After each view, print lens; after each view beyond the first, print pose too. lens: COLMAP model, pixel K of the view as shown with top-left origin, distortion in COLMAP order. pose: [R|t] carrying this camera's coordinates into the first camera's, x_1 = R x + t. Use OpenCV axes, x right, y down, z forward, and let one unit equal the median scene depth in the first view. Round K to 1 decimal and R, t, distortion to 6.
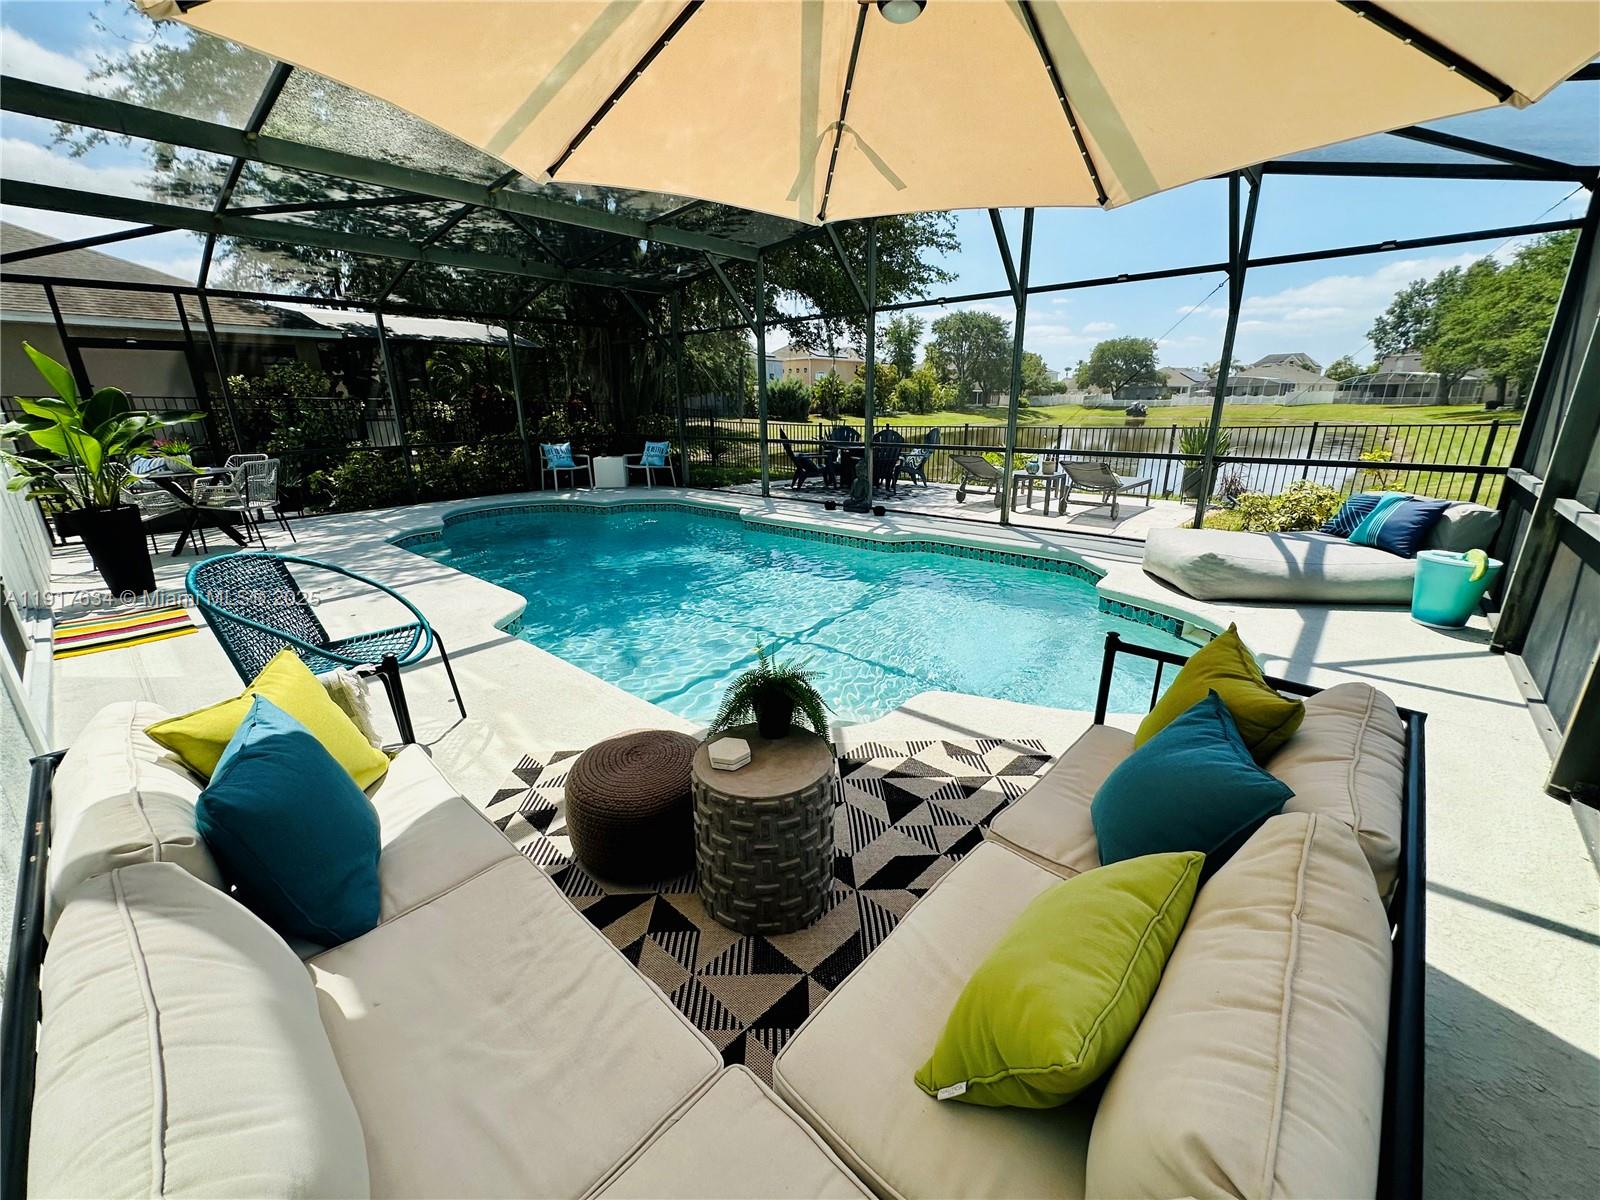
lens RADIAL K [[639.3, 0, 798.8], [0, 639.3, 597.6], [0, 0, 1]] dist [-0.003939, 0.001255]
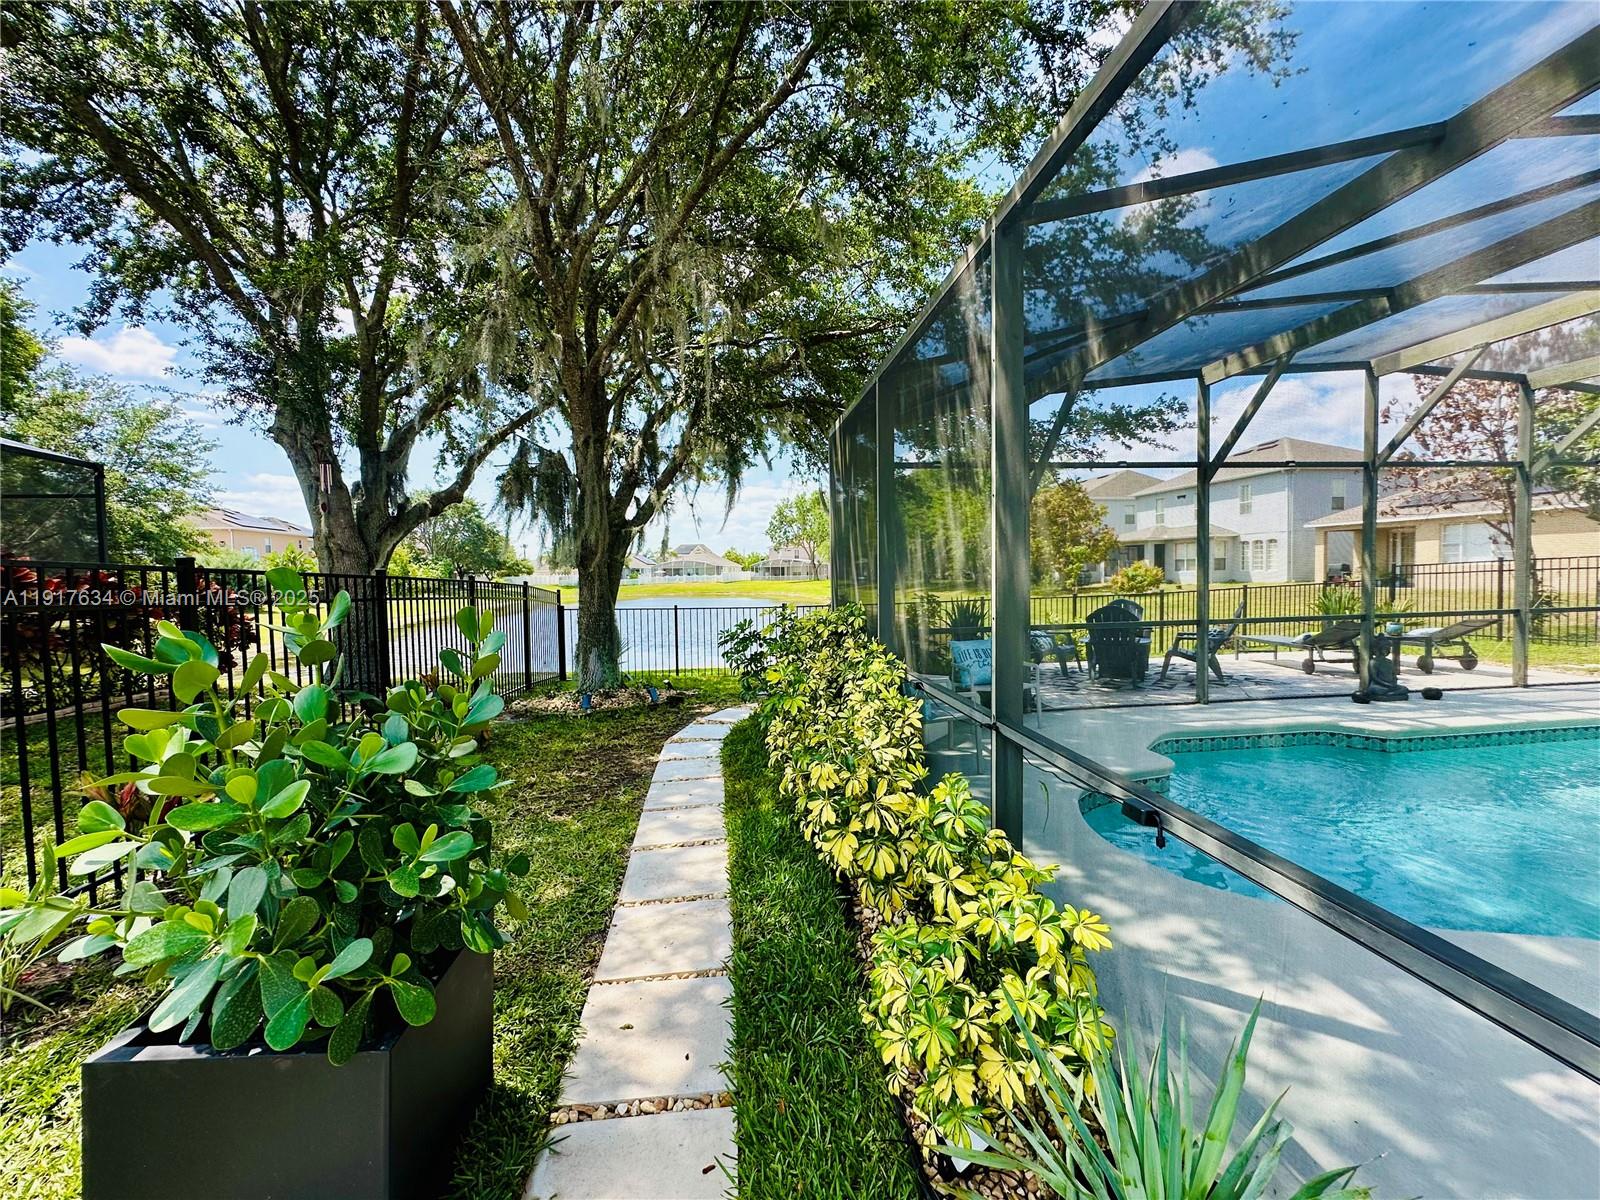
lens RADIAL K [[639.3, 0, 800.1], [0, 639.3, 598.5], [0, 0, 1]] dist [-0.003939, 0.001255]
pose [[0.660100, -0.030618, 0.750554, -2.634681], [0.232509, 0.958429, -0.165389, -0.725980], [-0.714288, 0.283683, 0.639778, 2.434786]]
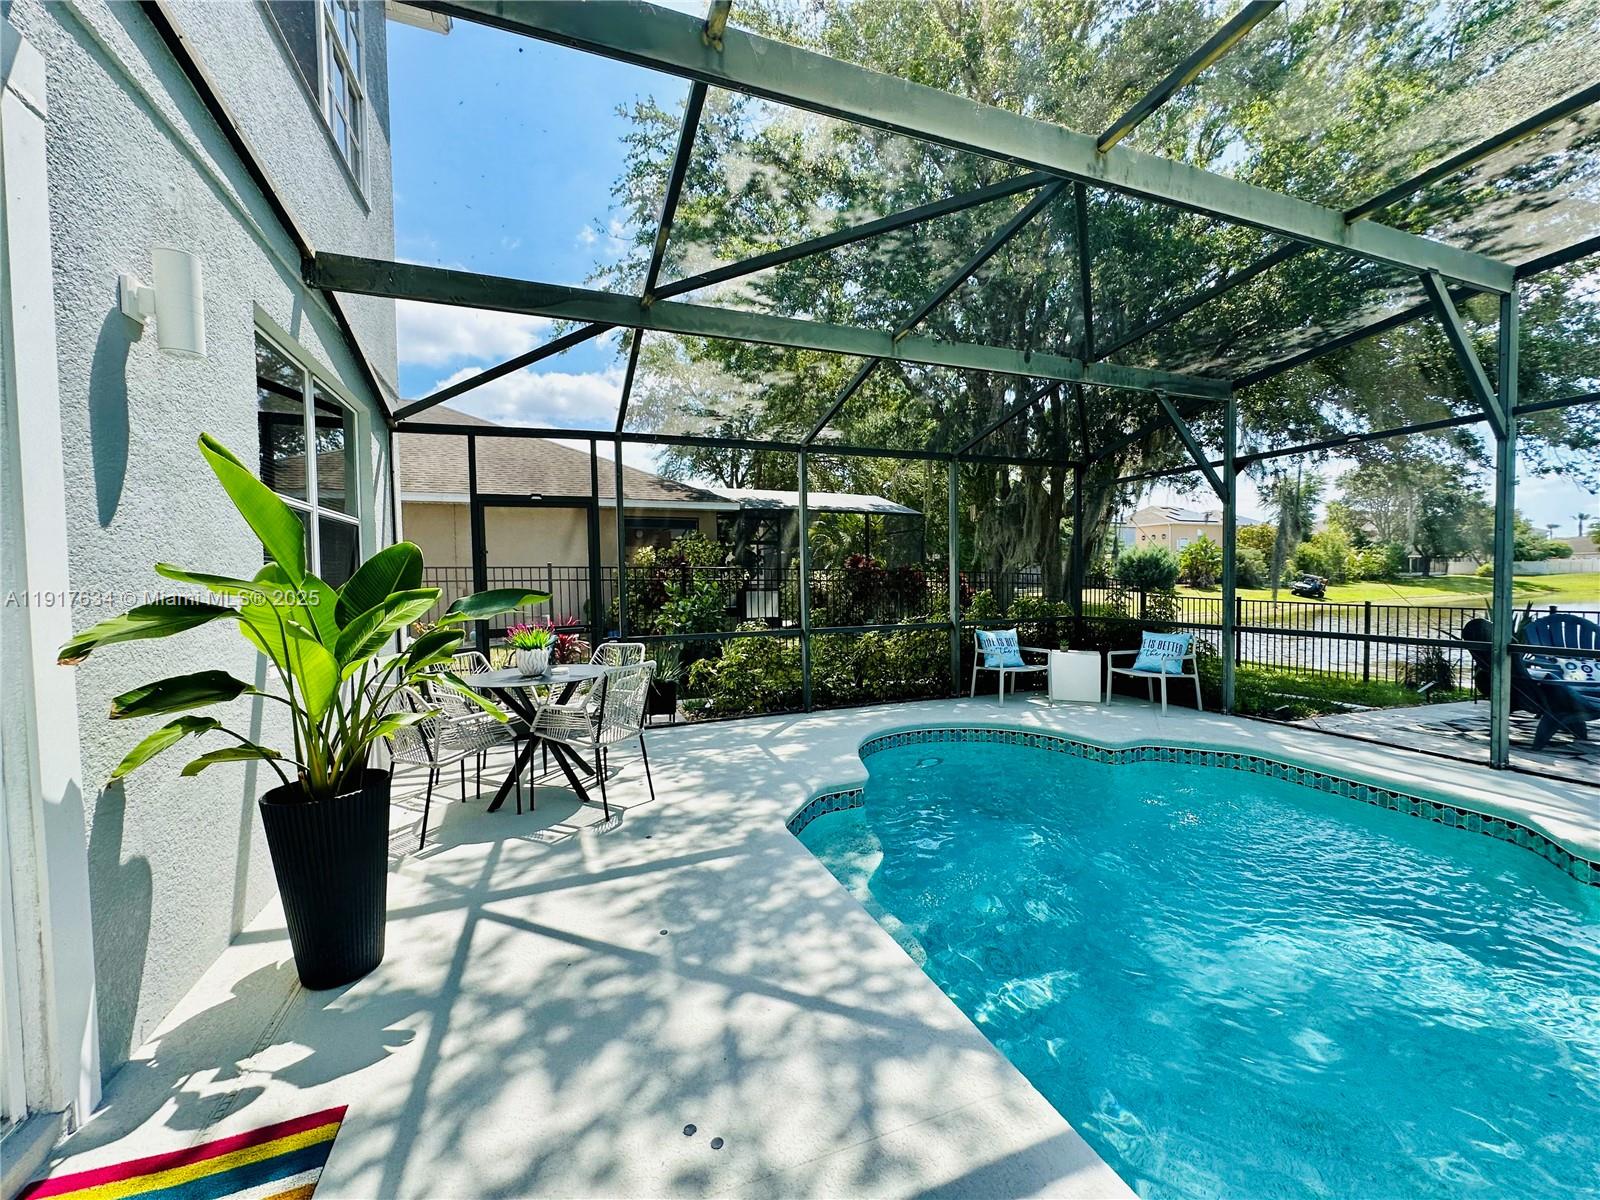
lens RADIAL K [[641.8, 0, 800.2], [0, 641.8, 601.3], [0, 0, 1]] dist [0.003476, -0.000141]
pose [[0.889660, 0.016719, -0.456318, -0.308842], [-0.129840, 0.967341, -0.217701, -0.116364], [0.437775, 0.252928, 0.862775, 0.385522]]
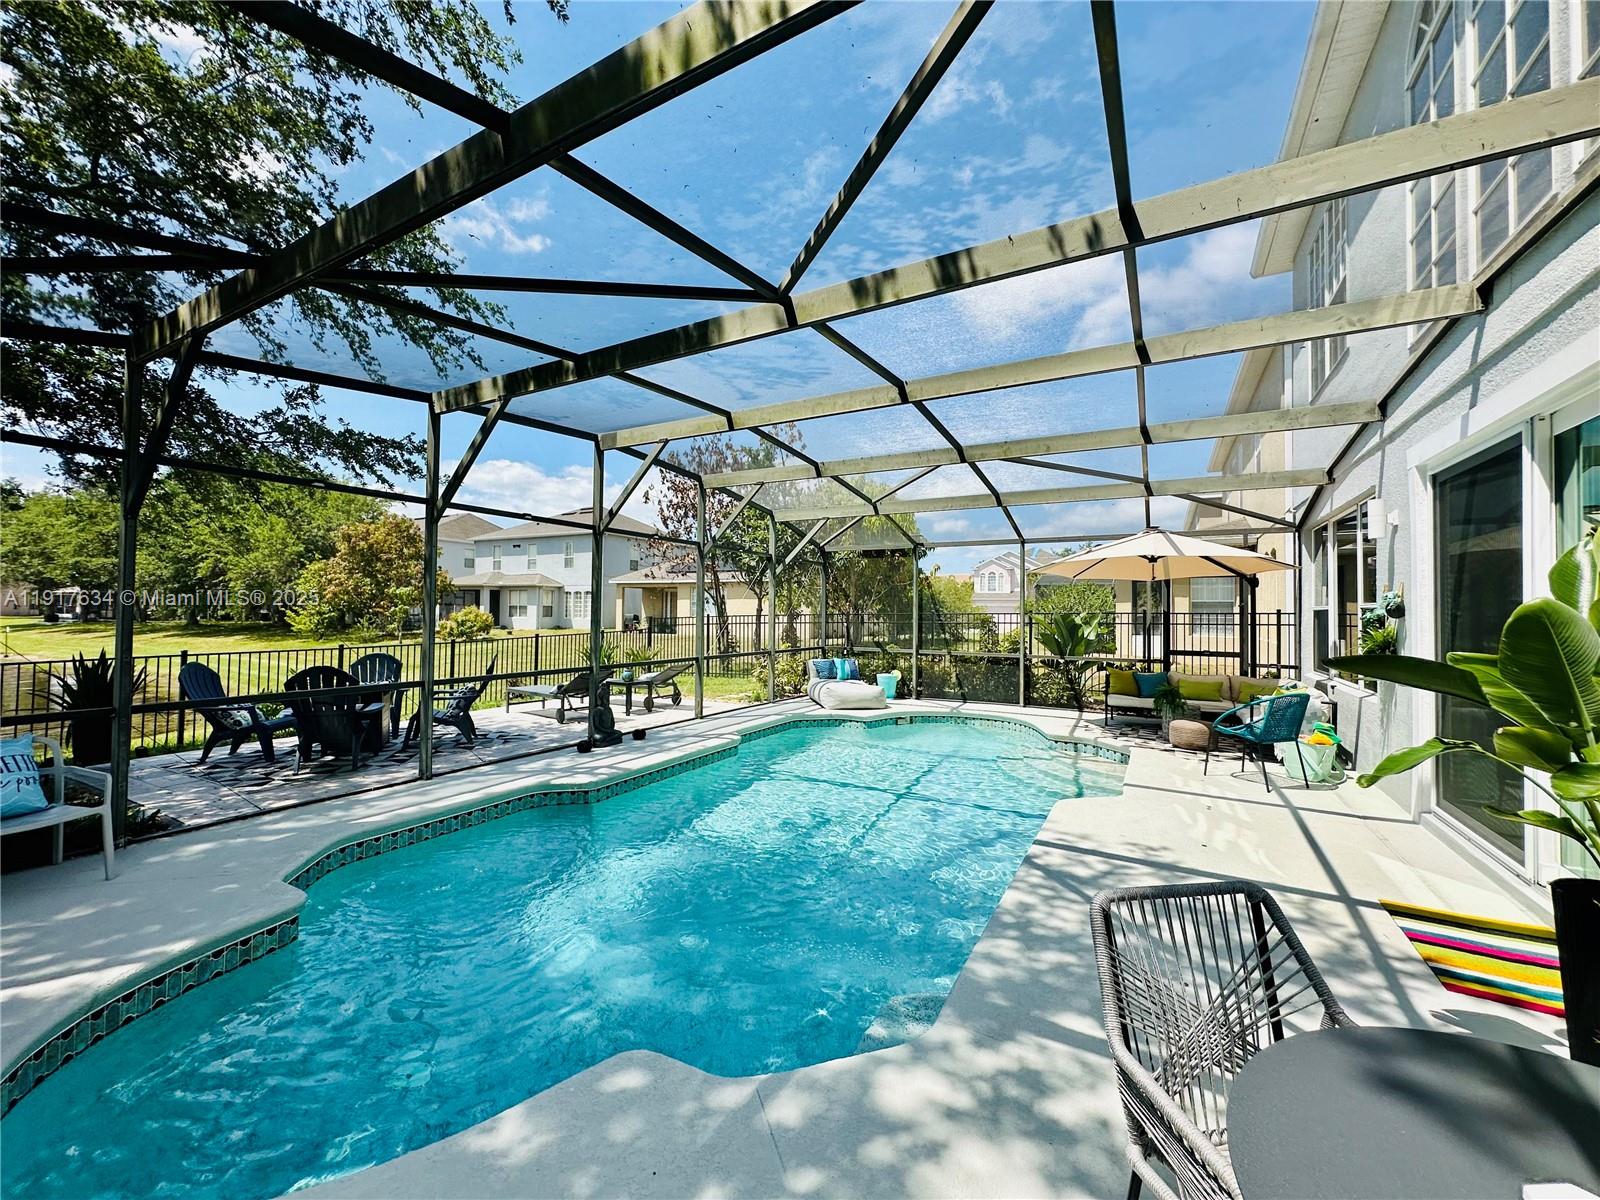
lens RADIAL K [[639.3, 0, 798.9], [0, 639.3, 599.4], [0, 0, 1]] dist [-0.003939, 0.001255]
pose [[-0.213552, 0.032358, 0.976396, -2.018930], [0.279439, 0.959716, 0.029312, -0.660821], [-0.936114, 0.279102, -0.213991, 2.103268]]
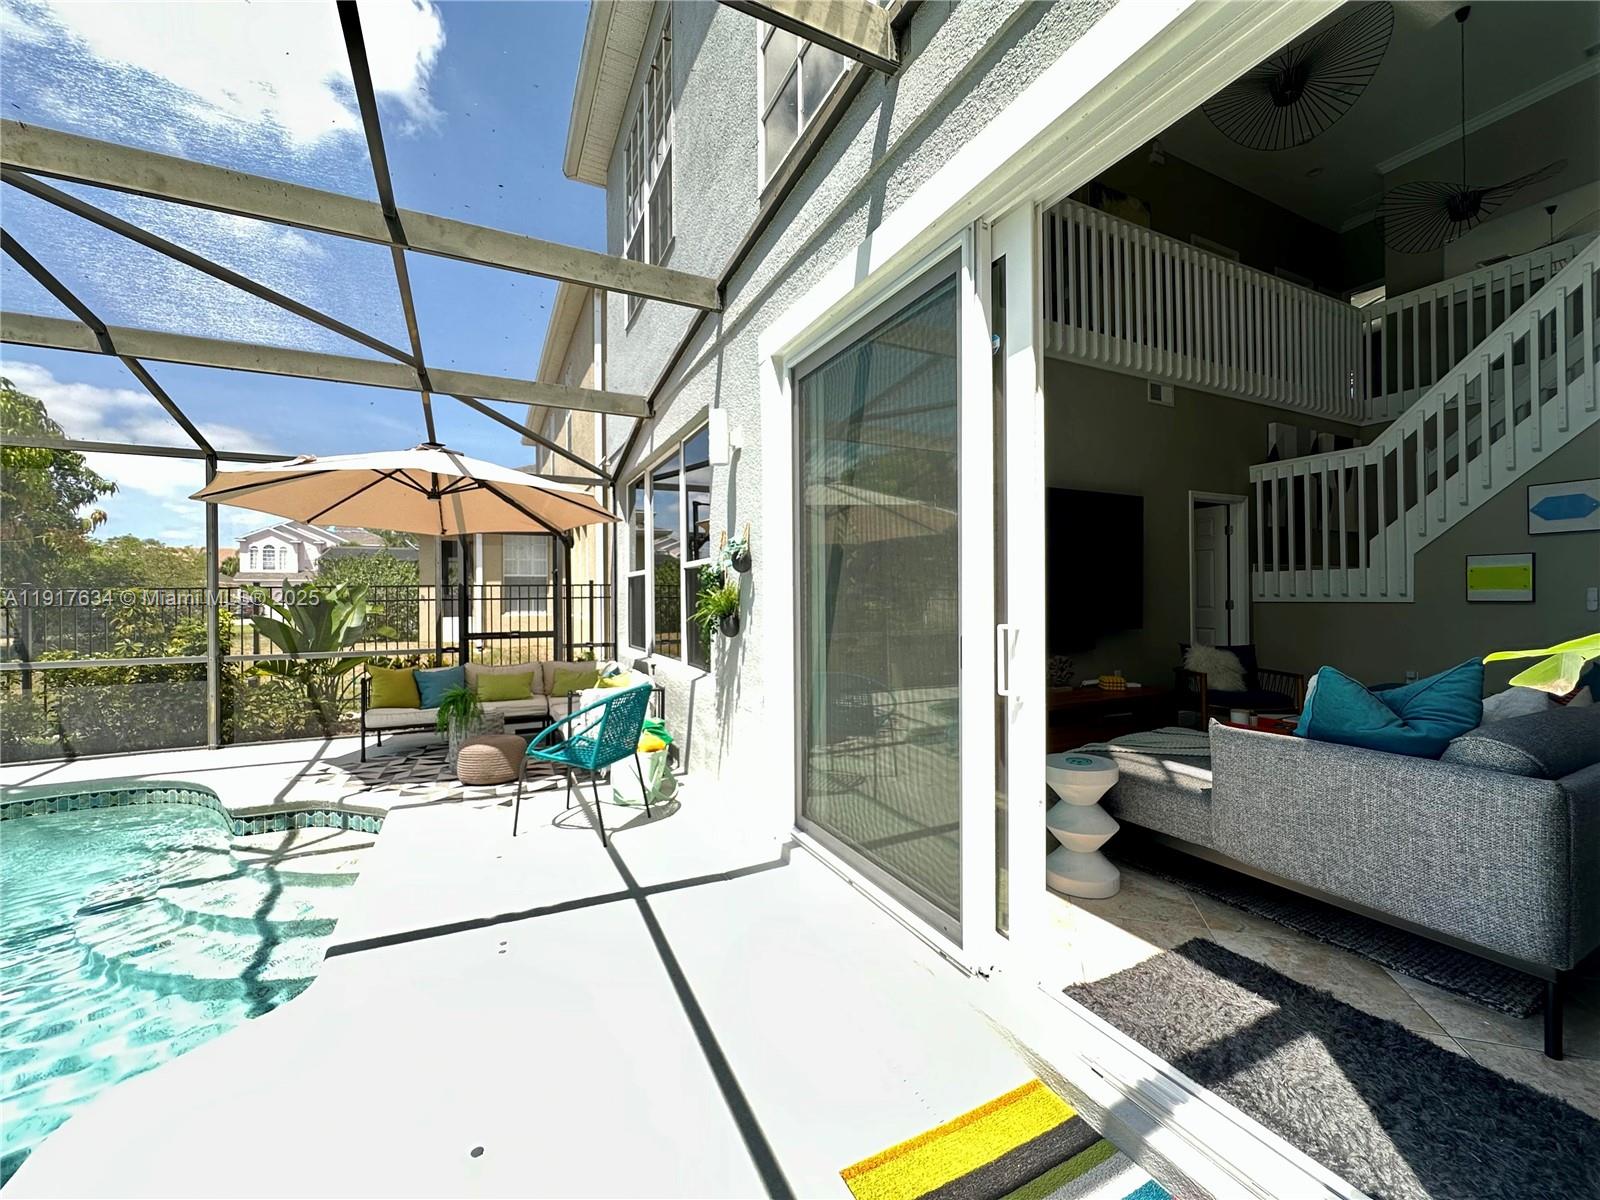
lens RADIAL K [[639.3, 0, 799.0], [0, 639.3, 598.4], [0, 0, 1]] dist [-0.003939, 0.001255]
pose [[-0.927387, 0.021641, 0.373477, -1.033708], [0.129958, 0.954788, 0.267377, -0.305158], [-0.350805, 0.296498, -0.888271, 1.118906]]
